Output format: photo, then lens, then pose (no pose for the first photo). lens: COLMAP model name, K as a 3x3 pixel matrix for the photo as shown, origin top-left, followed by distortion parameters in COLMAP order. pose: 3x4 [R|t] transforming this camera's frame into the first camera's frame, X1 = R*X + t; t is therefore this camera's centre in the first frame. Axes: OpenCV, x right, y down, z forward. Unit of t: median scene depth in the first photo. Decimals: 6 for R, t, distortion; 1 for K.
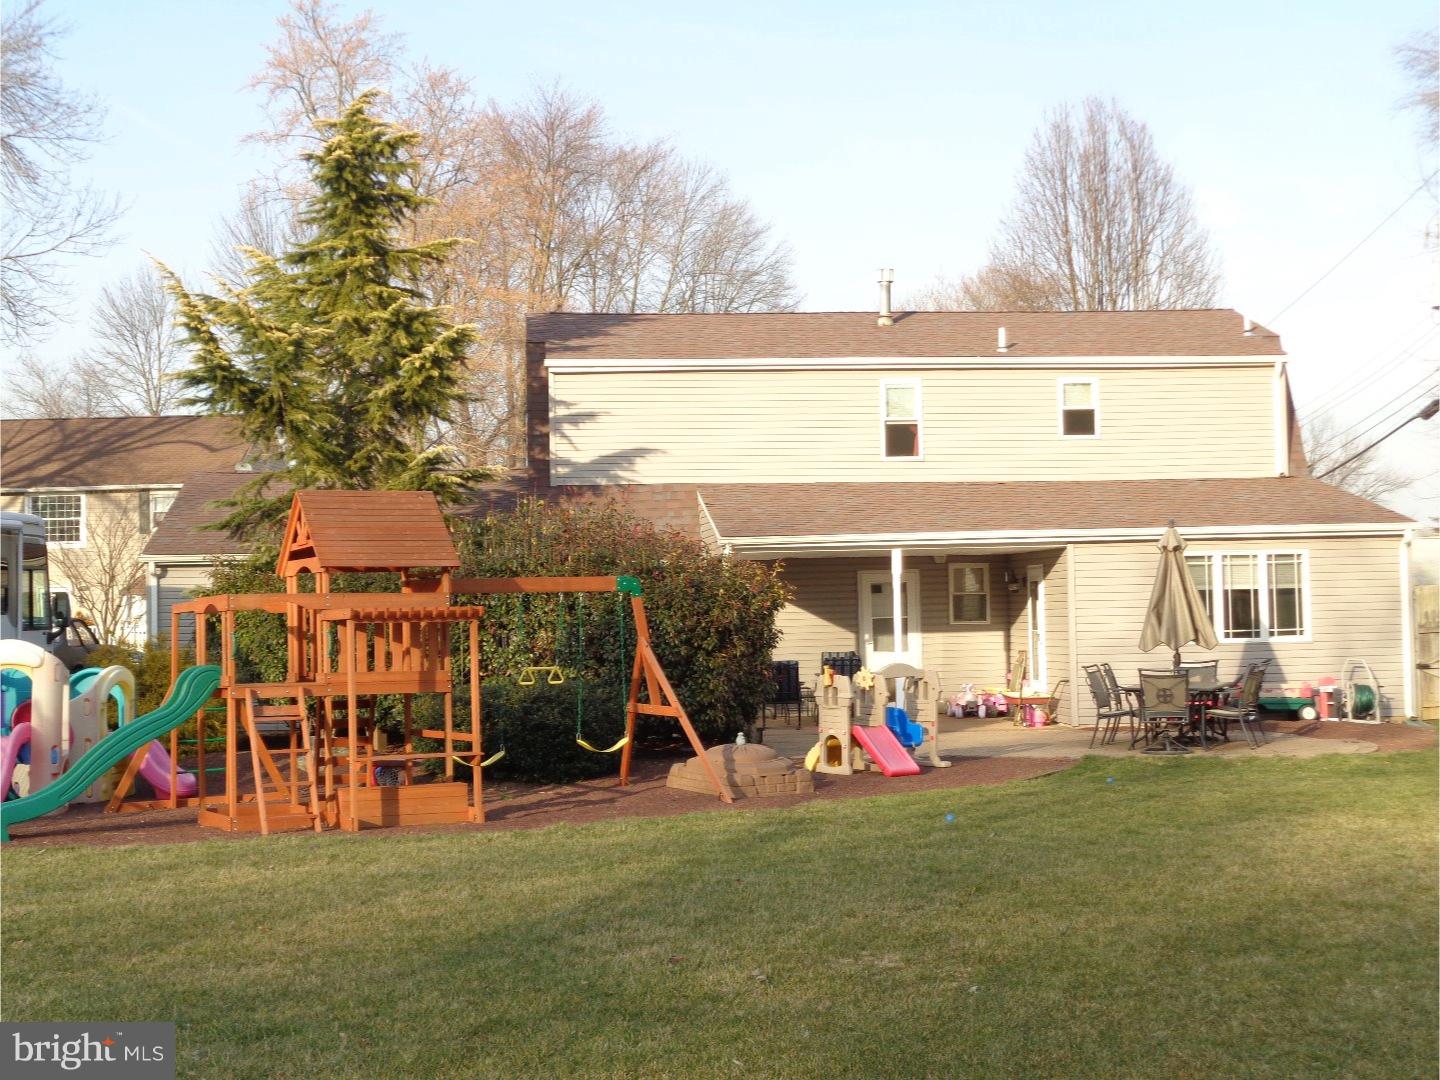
lens RADIAL K [[2158.2, 0, 720.9], [0, 2158.2, 533.8], [0, 0, 1]] dist [0.065410, 0.000000]
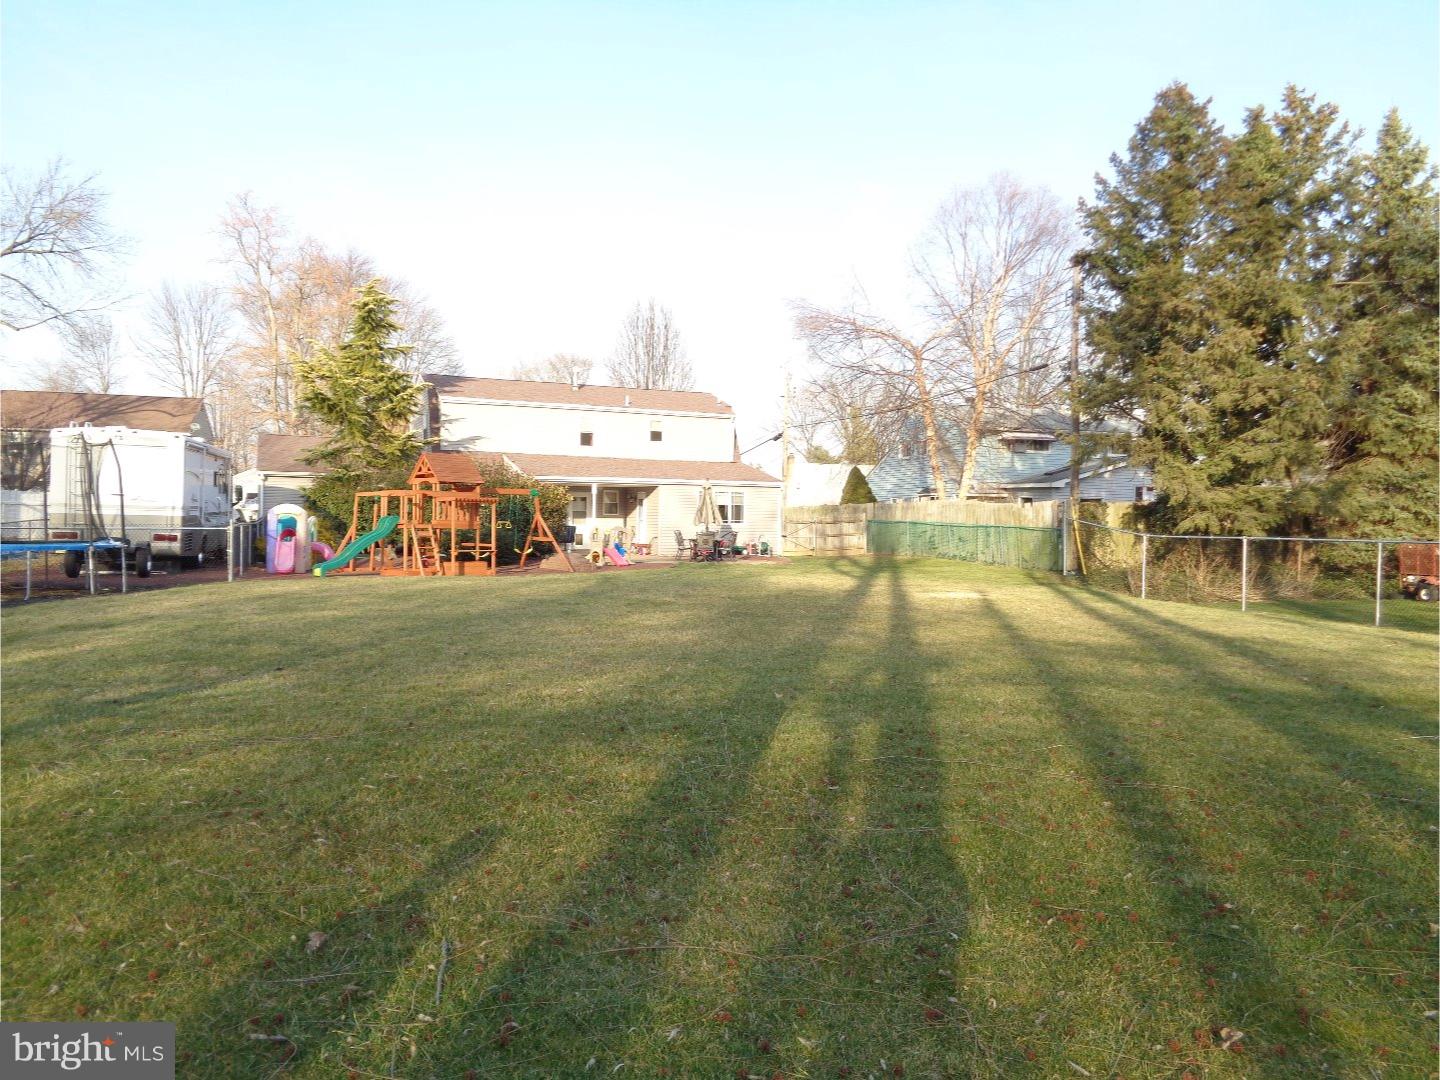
lens RADIAL K [[1078.4, 0, 717.4], [0, 1078.4, 545.4], [0, 0, 1]] dist [0.007977, -0.002722]
pose [[0.955641, 0.029129, 0.293091, -0.145994], [-0.047352, 0.997348, 0.055274, 0.002541], [-0.290704, -0.066701, 0.954485, -0.248417]]
